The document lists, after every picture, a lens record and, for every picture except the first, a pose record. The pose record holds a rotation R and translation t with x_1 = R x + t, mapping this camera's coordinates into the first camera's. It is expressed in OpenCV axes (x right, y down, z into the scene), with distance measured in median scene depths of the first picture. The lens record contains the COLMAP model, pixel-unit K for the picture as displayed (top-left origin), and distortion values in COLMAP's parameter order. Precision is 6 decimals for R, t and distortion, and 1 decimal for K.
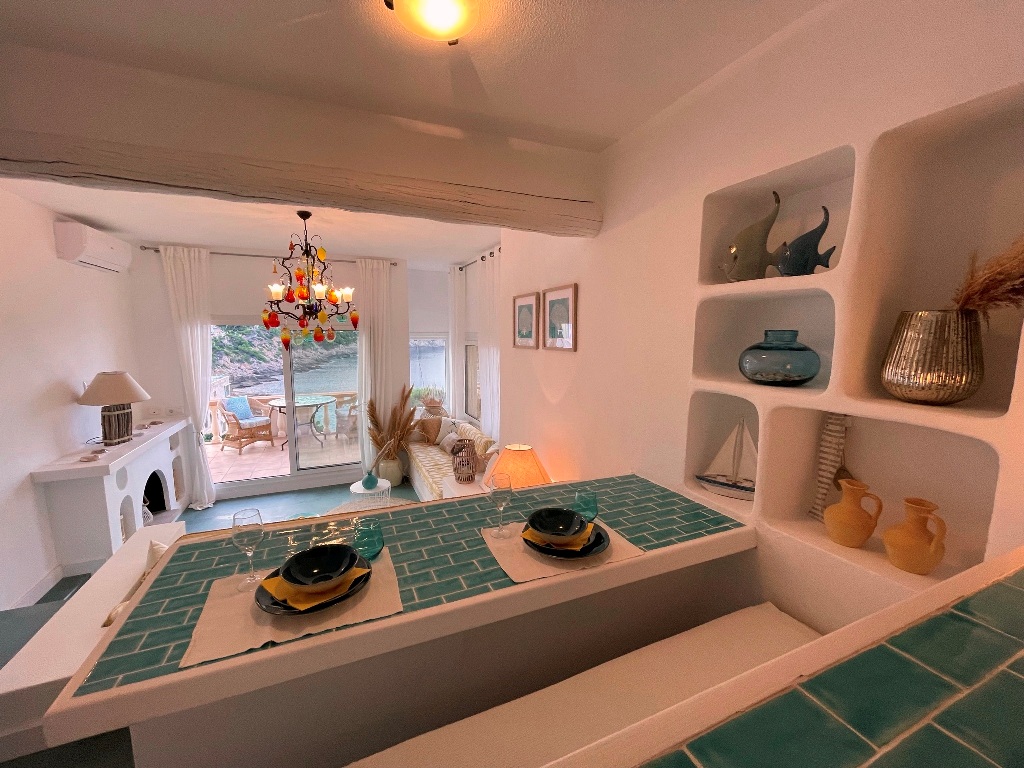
lens RADIAL K [[413.2, 0, 505.7], [0, 413.2, 383.4], [0, 0, 1]] dist [-0.001111, 0.000321]
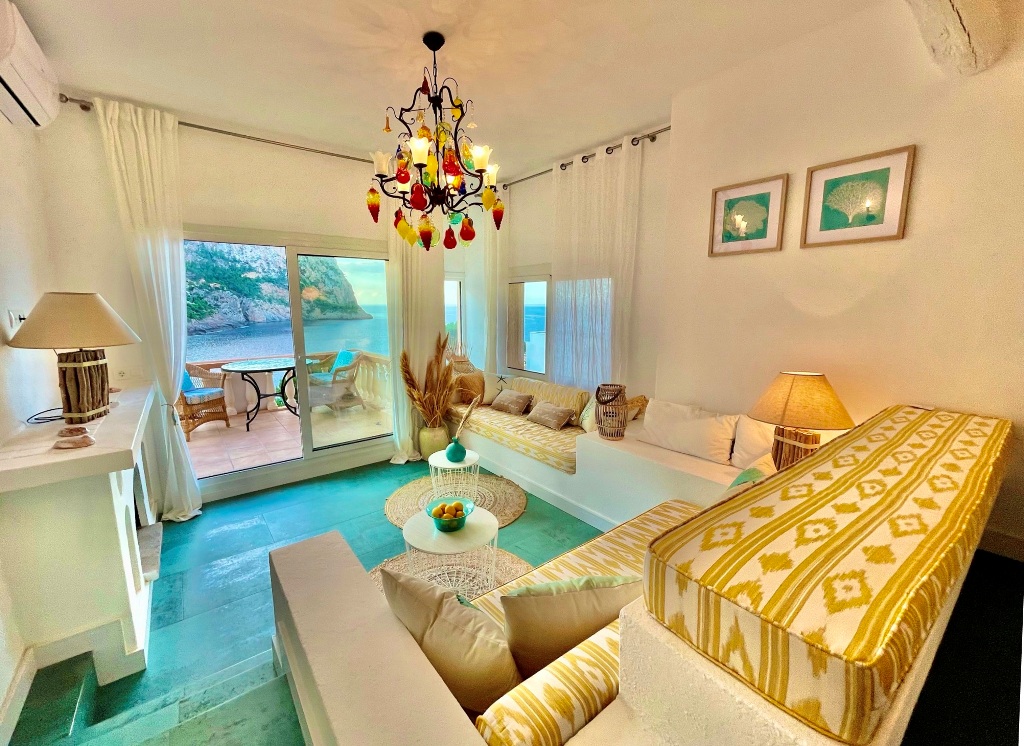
lens RADIAL K [[421.7, 0, 502.8], [0, 421.7, 371.7], [0, 0, 1]] dist [-0.002527, -0.000026]
pose [[0.967357, -0.045765, 0.249251, -0.421820], [0.036317, 0.998441, 0.042378, 0.060914], [-0.250802, -0.031943, 0.967511, 0.238191]]
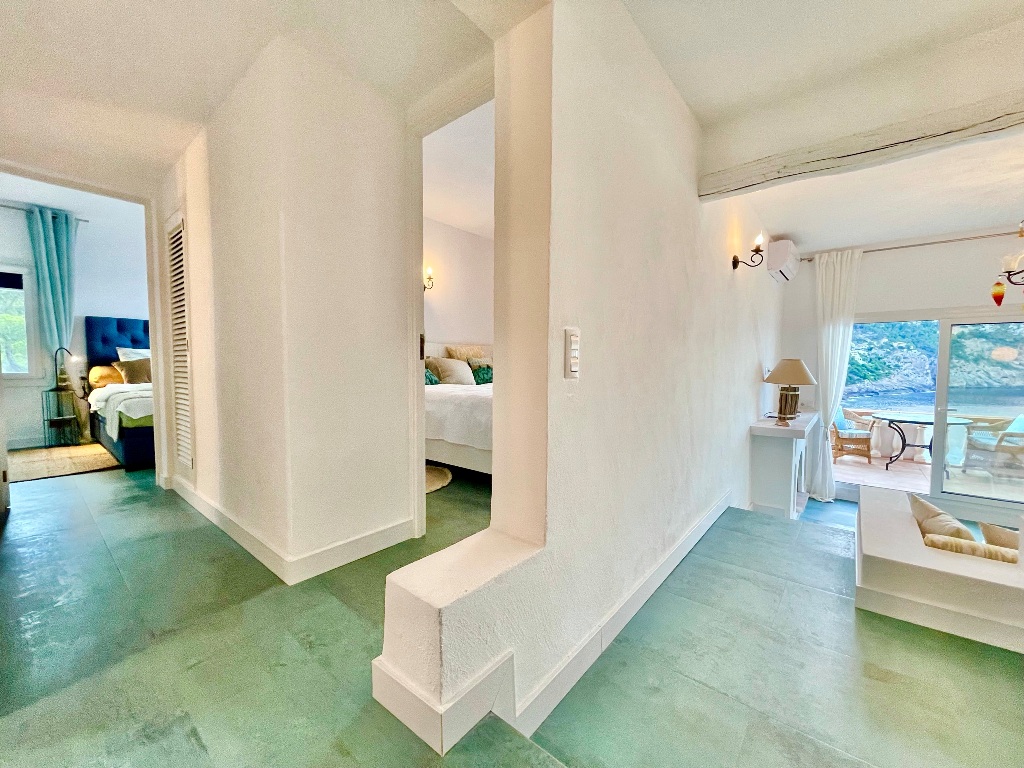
lens RADIAL K [[413.2, 0, 508.2], [0, 413.2, 387.4], [0, 0, 1]] dist [-0.001111, 0.000321]
pose [[0.462171, 0.049221, -0.885424, -0.209406], [-0.110431, 0.993881, -0.002393, 0.116121], [0.879888, 0.098885, 0.464779, -0.212226]]
